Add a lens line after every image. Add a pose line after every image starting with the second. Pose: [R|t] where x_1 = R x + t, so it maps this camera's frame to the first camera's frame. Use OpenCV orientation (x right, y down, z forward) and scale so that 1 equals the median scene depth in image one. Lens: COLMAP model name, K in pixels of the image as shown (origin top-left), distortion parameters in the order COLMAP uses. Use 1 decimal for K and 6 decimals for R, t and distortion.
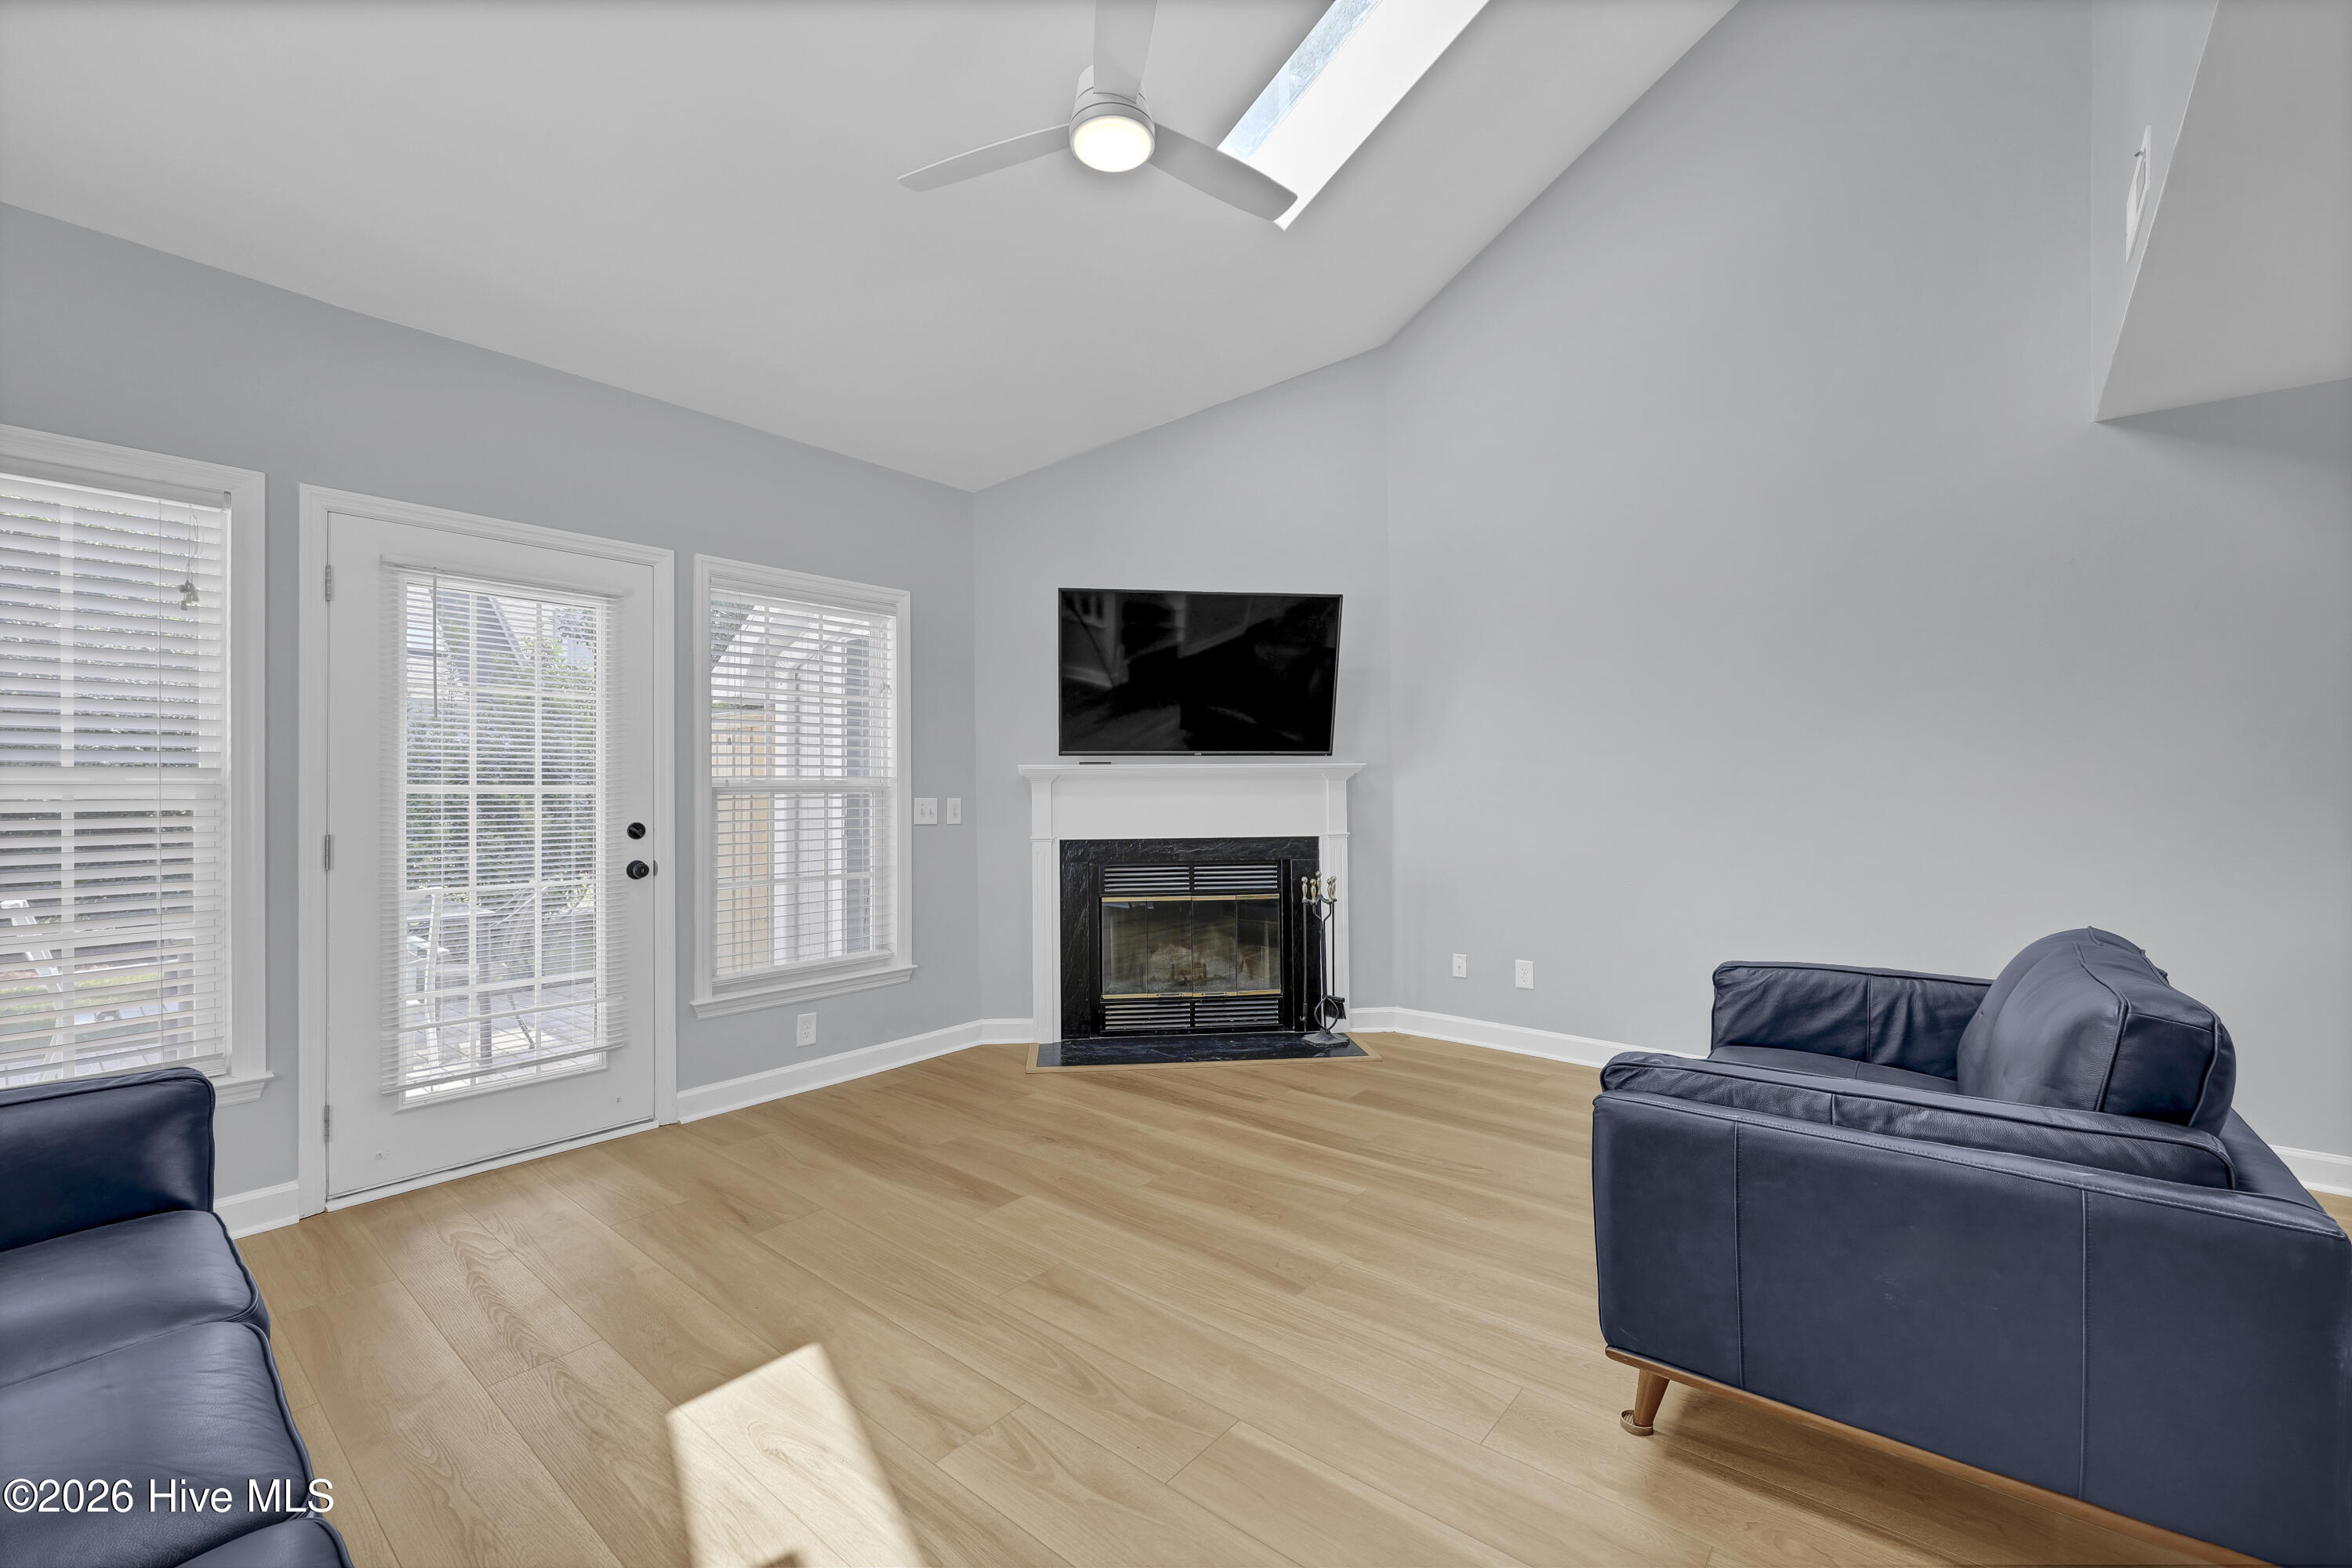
lens RADIAL K [[956.2, 0, 1179.7], [0, 956.2, 785.8], [0, 0, 1]] dist [-0.002202, -0.000179]
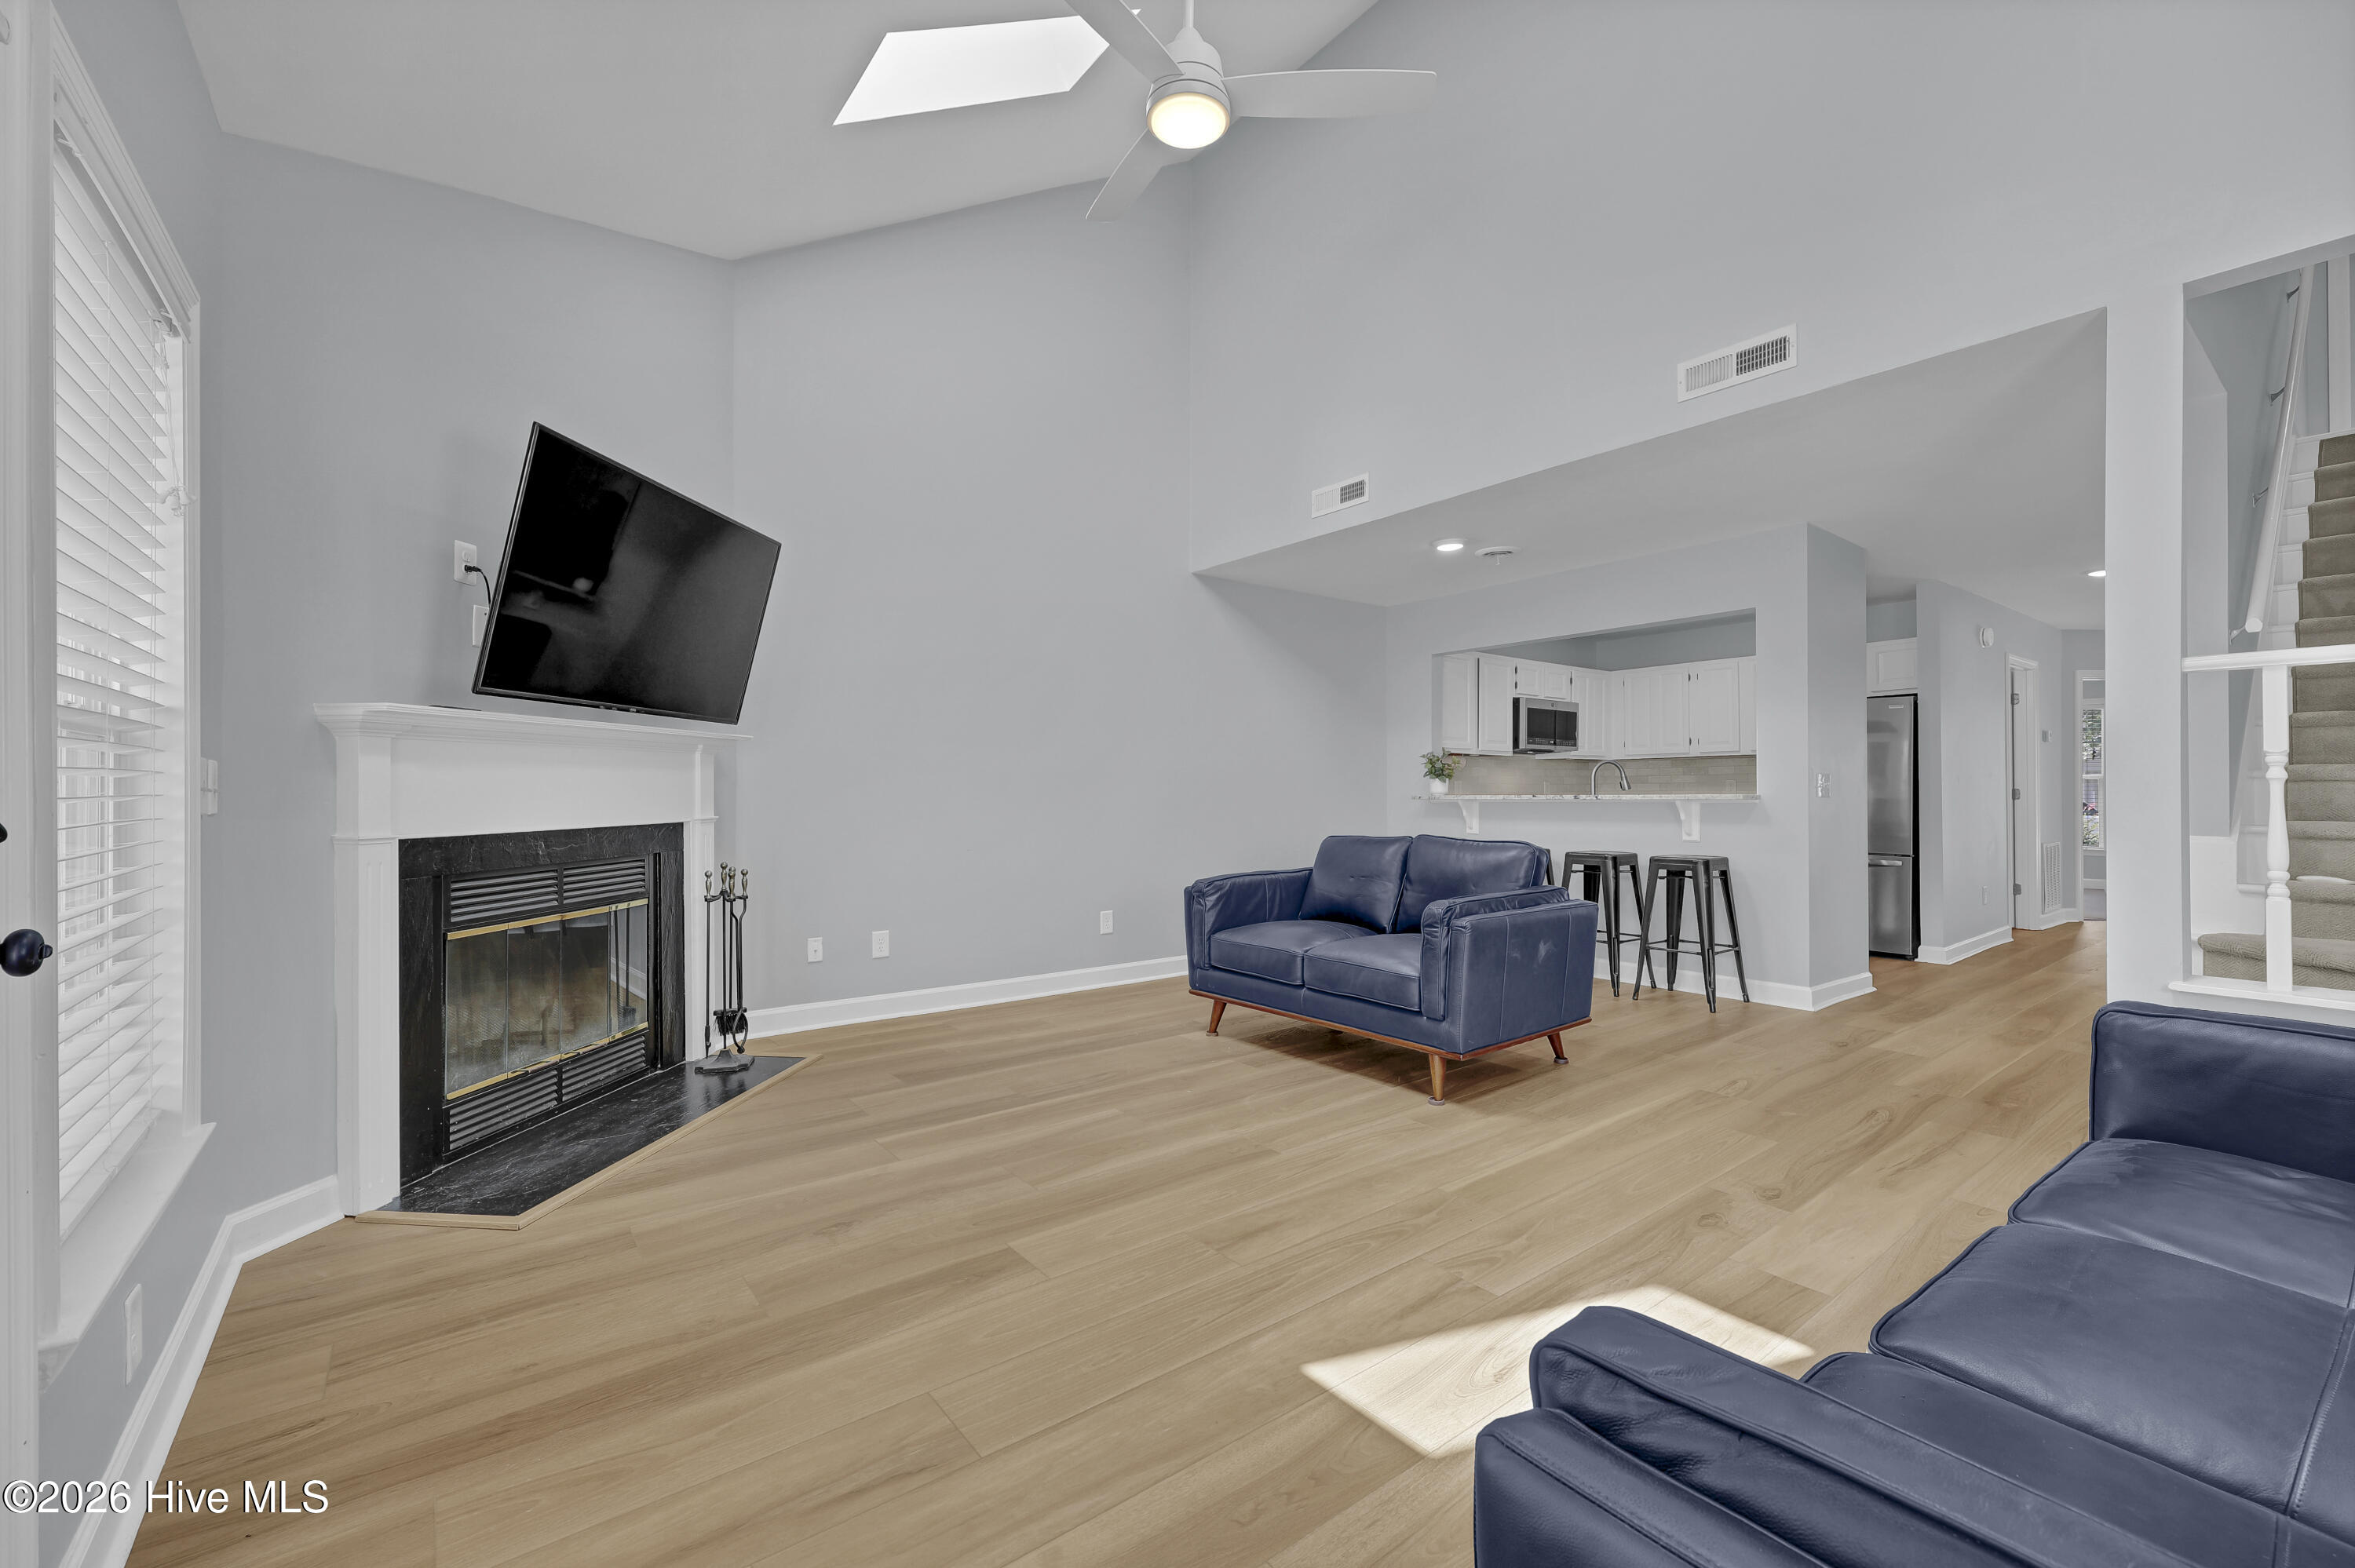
lens RADIAL K [[957.2, 0, 1181.2], [0, 957.2, 785.8], [0, 0, 1]] dist [-0.002202, -0.000179]
pose [[0.223567, 0.008443, 0.974652, -0.711659], [-0.007284, 0.999949, -0.006991, 0.031059], [-0.974661, -0.005536, 0.223617, 0.517773]]
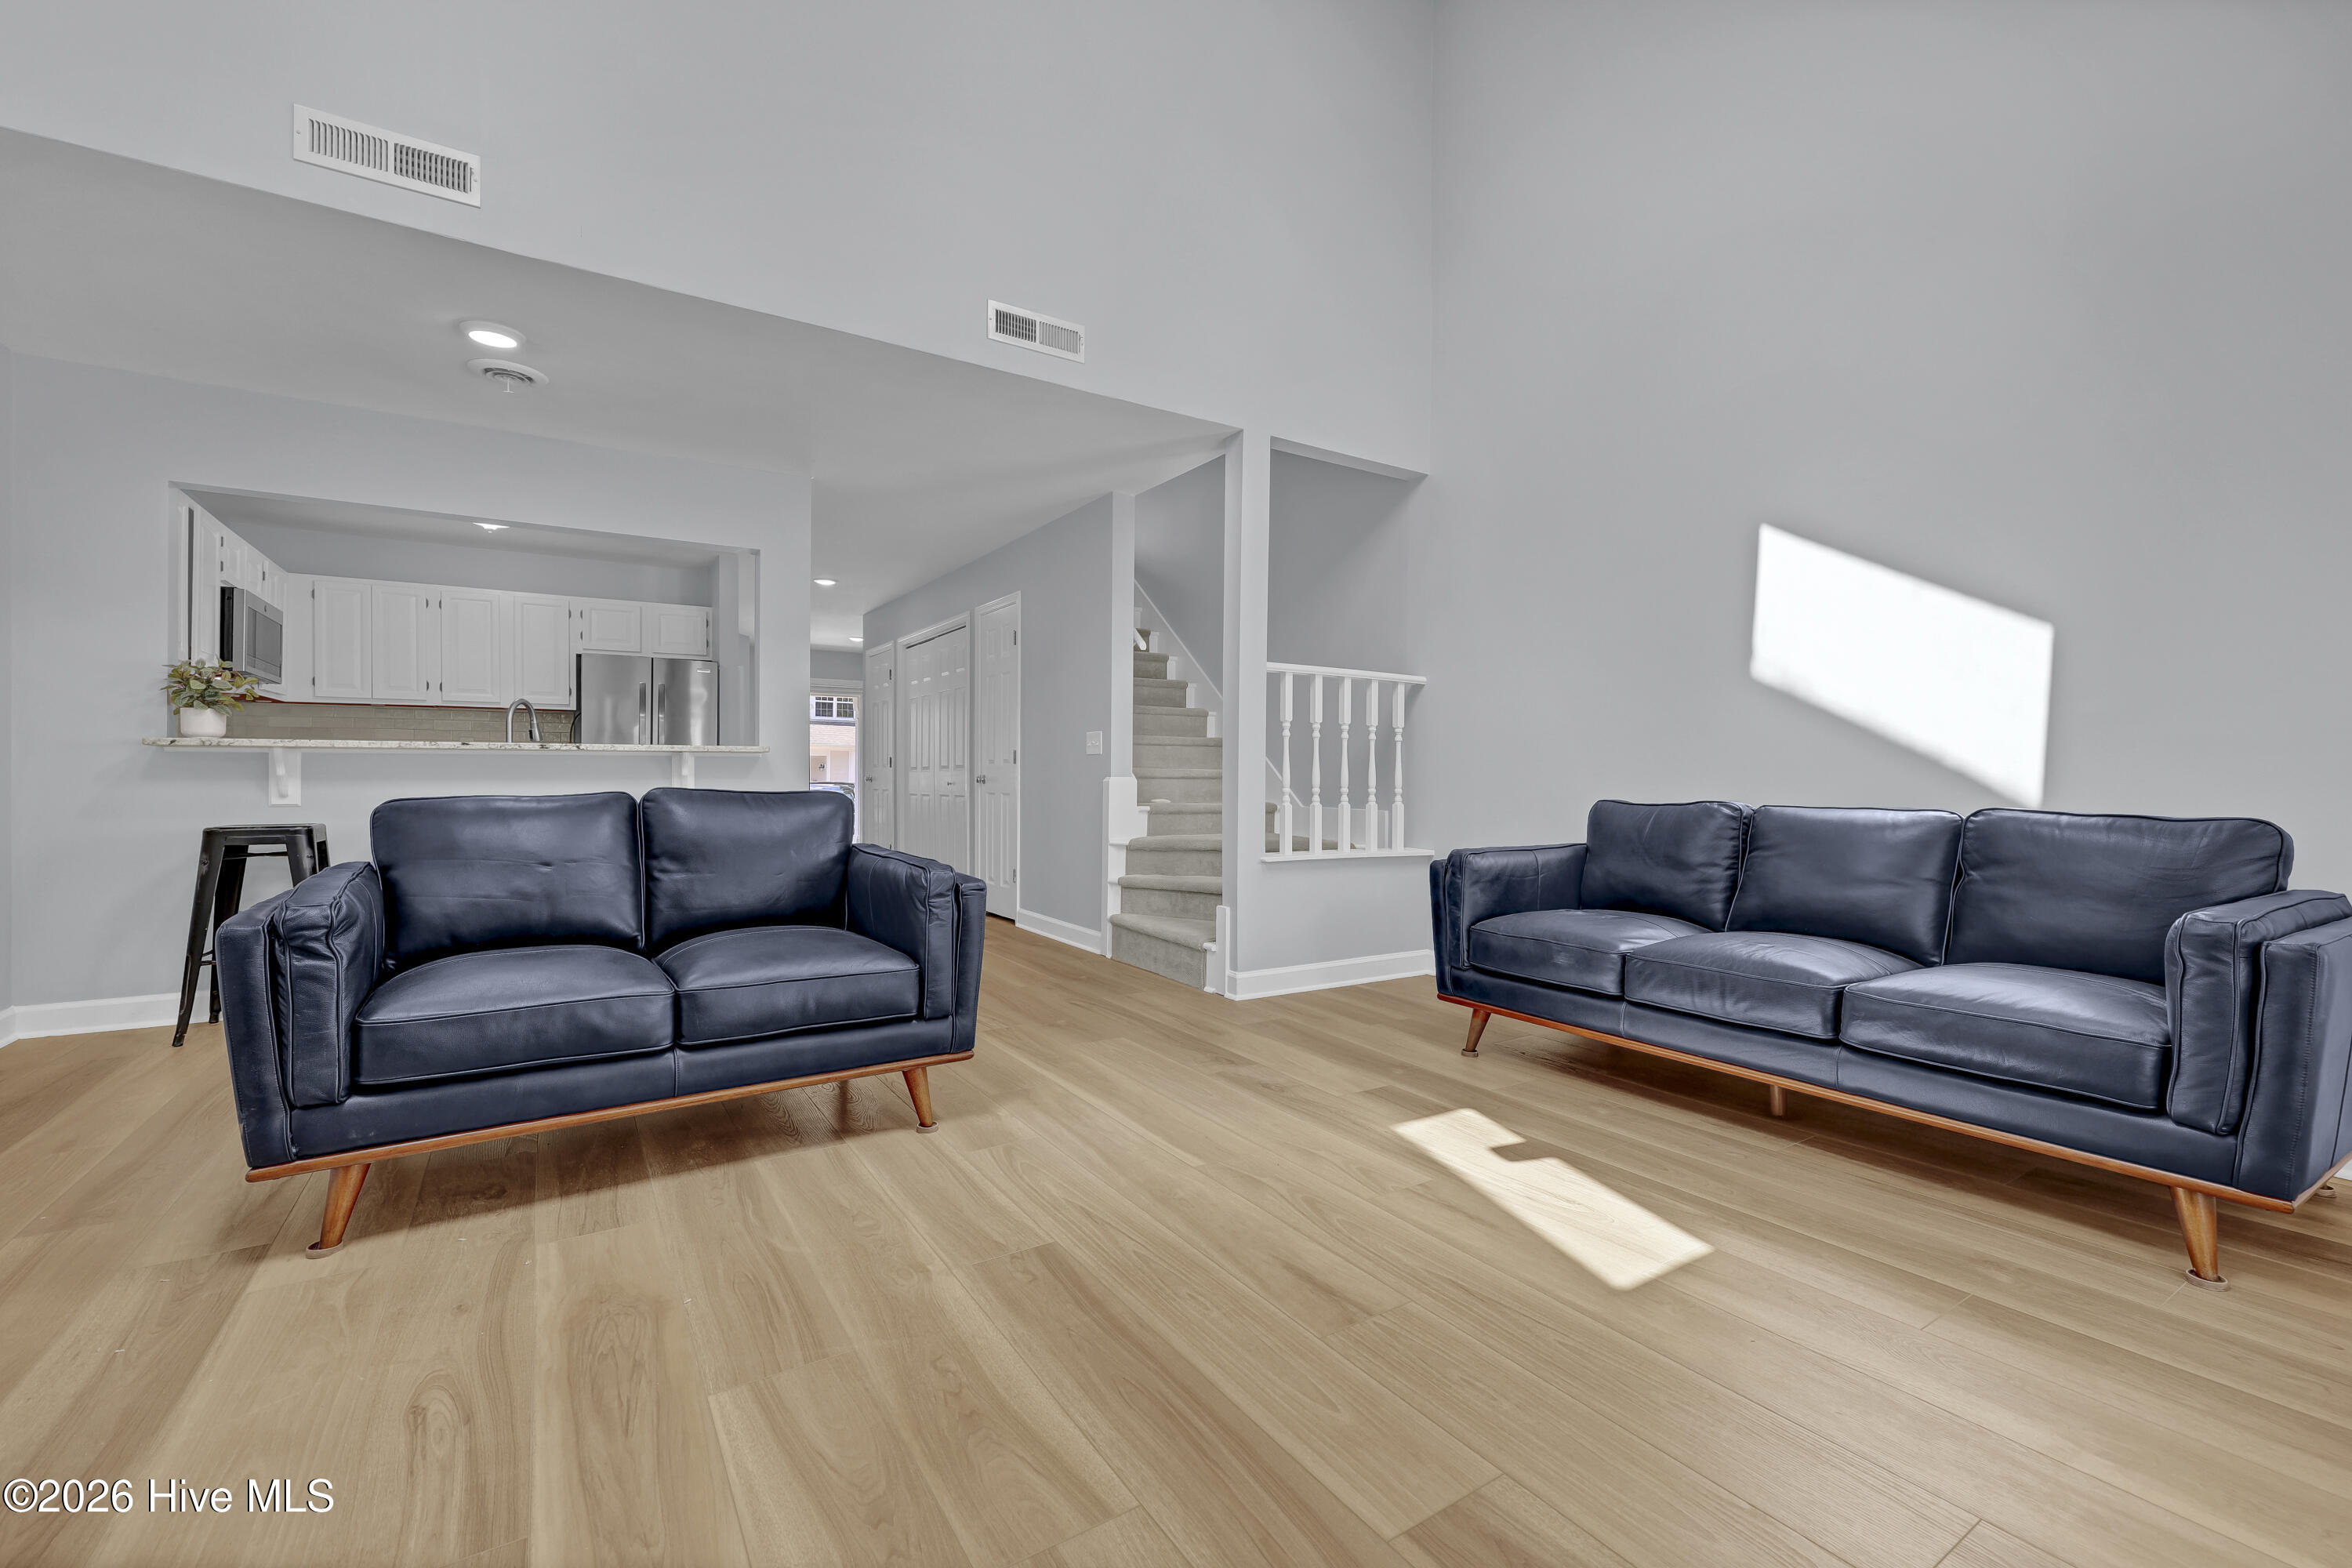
lens RADIAL K [[986.4, 0, 1176.0], [0, 986.4, 784.0], [0, 0, 1]] dist [-0.001219, 0.000252]
pose [[-0.952095, -0.003063, 0.305787, -0.153169], [-0.003838, 0.999991, -0.001933, 0.077117], [-0.305778, -0.003014, -0.952098, 1.105412]]
